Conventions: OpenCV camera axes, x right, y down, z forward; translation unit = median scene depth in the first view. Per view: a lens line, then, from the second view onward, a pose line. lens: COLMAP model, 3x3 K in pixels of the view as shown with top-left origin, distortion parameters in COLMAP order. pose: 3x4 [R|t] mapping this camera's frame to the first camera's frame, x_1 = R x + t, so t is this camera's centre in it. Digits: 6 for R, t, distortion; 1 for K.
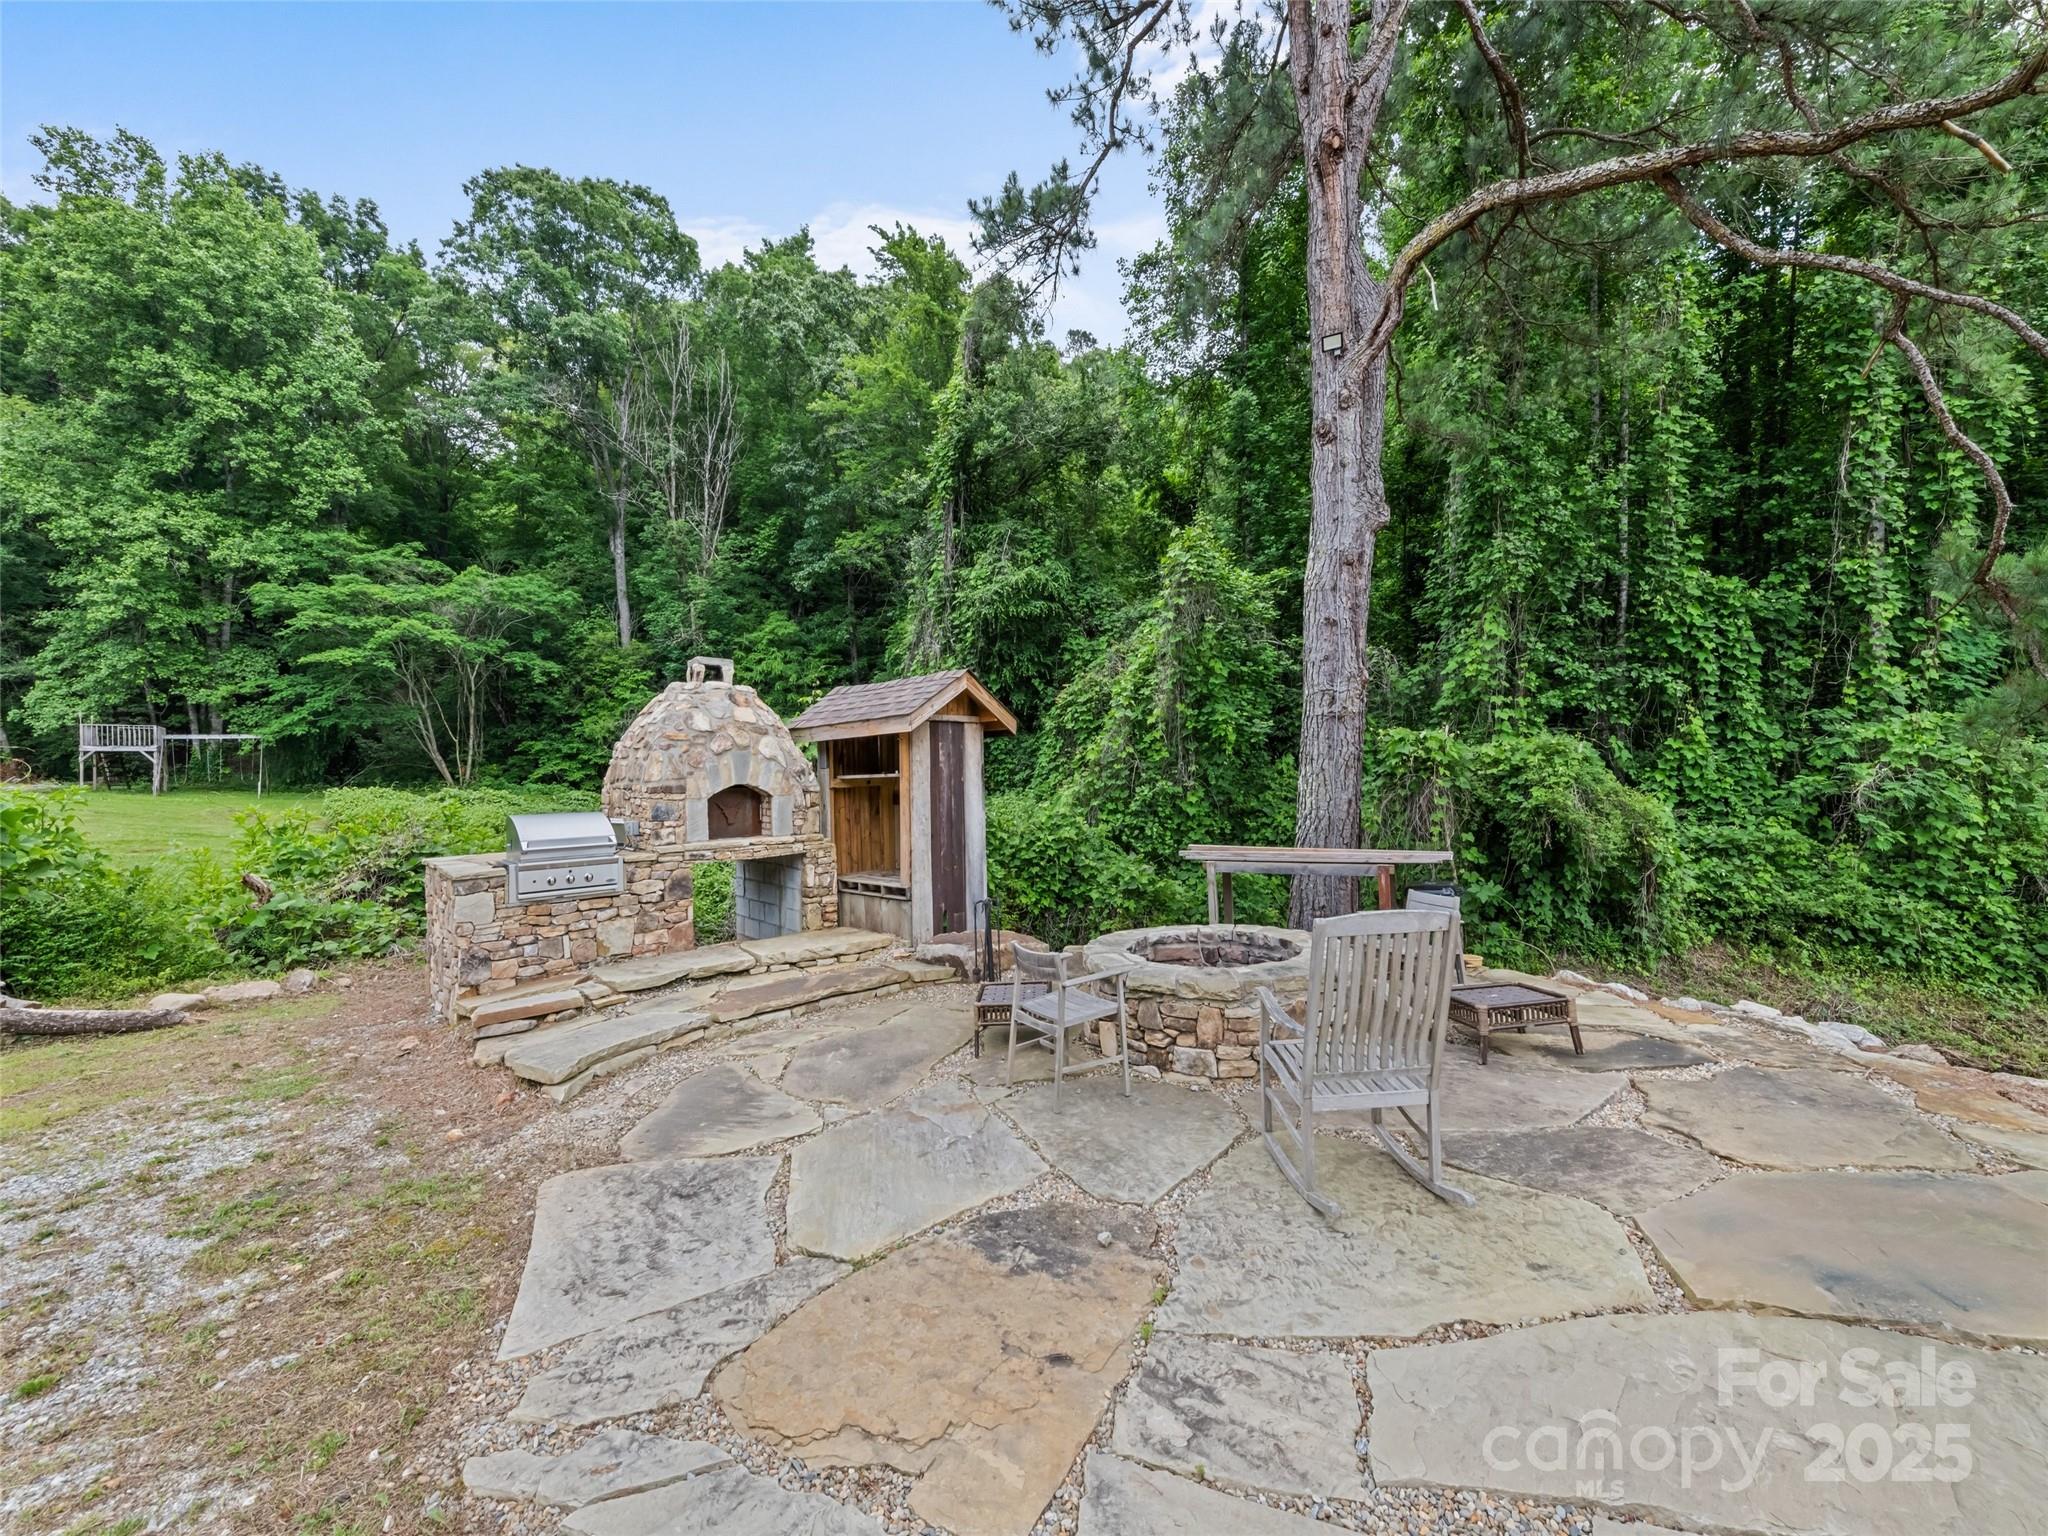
lens RADIAL K [[807.6, 0, 1026.9], [0, 807.6, 773.8], [0, 0, 1]] dist [0.015718, -0.003846]
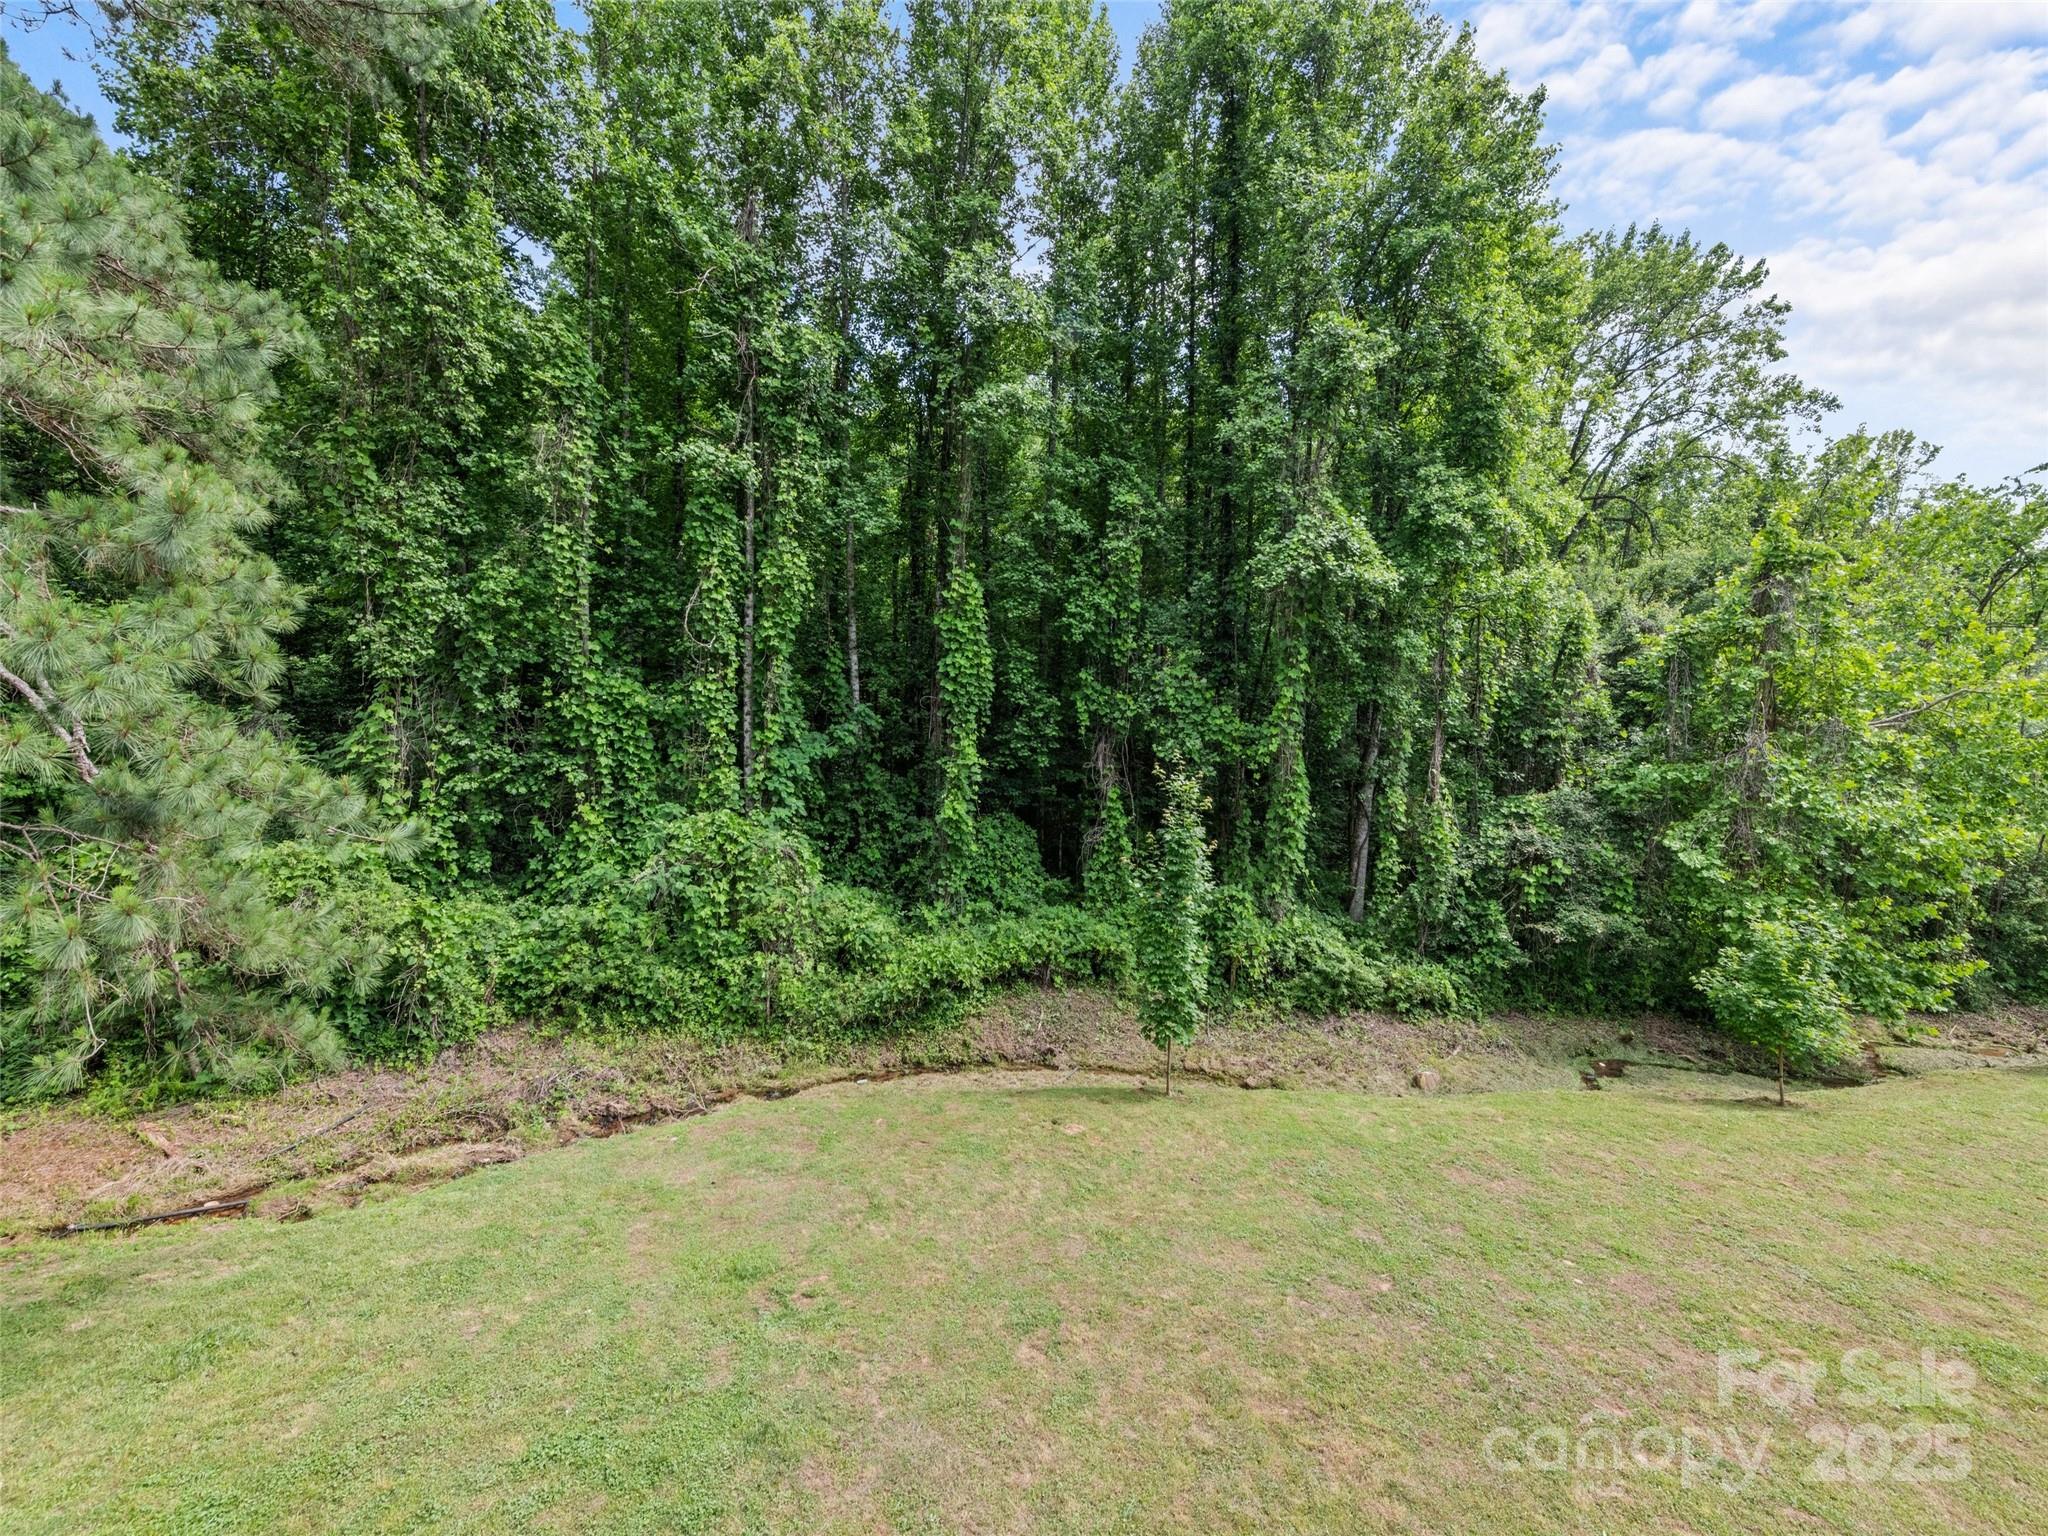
lens RADIAL K [[807.6, 0, 1015.3], [0, 807.6, 766.5], [0, 0, 1]] dist [0.015718, -0.003846]
pose [[0.799966, 0.025676, 0.599495, 0.618648], [-0.027643, 0.999600, -0.005926, -0.130802], [-0.599408, -0.011832, 0.800356, -0.244092]]
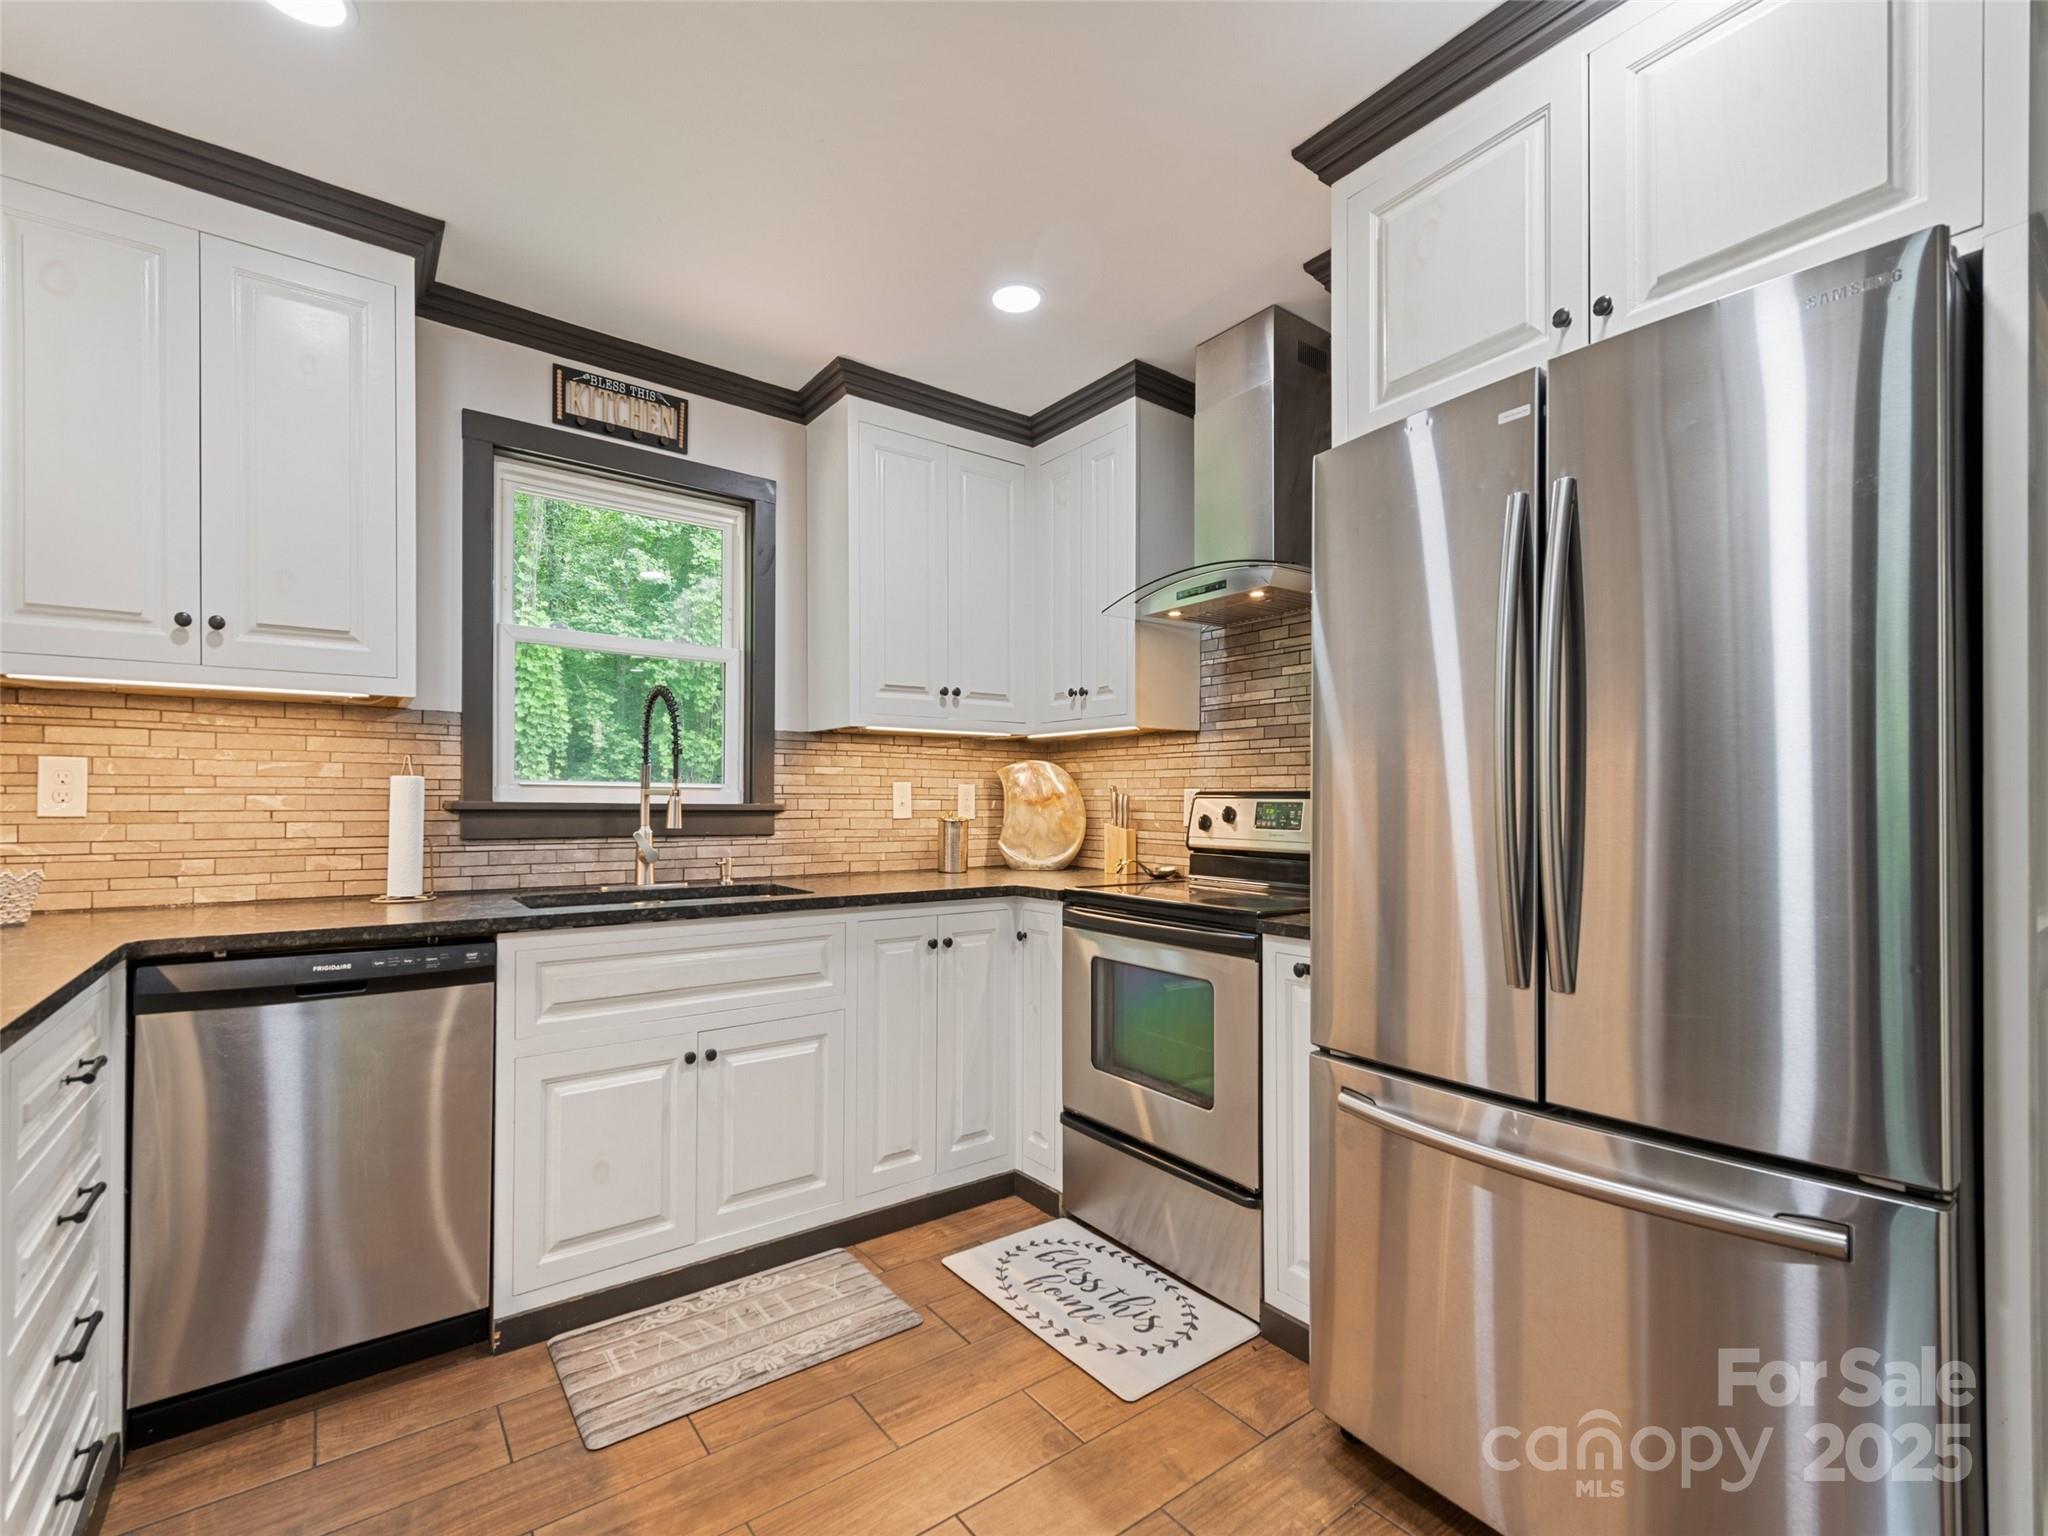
lens RADIAL K [[919.2, 0, 1045.2], [0, 919.2, 801.7], [0, 0, 1]] dist [0.013768, -0.004008]
pose [[0.435917, 0.031724, 0.899428, 0.372765], [-0.013324, 0.999497, -0.028796, -0.115559], [-0.899888, 0.000568, 0.436120, -0.513498]]
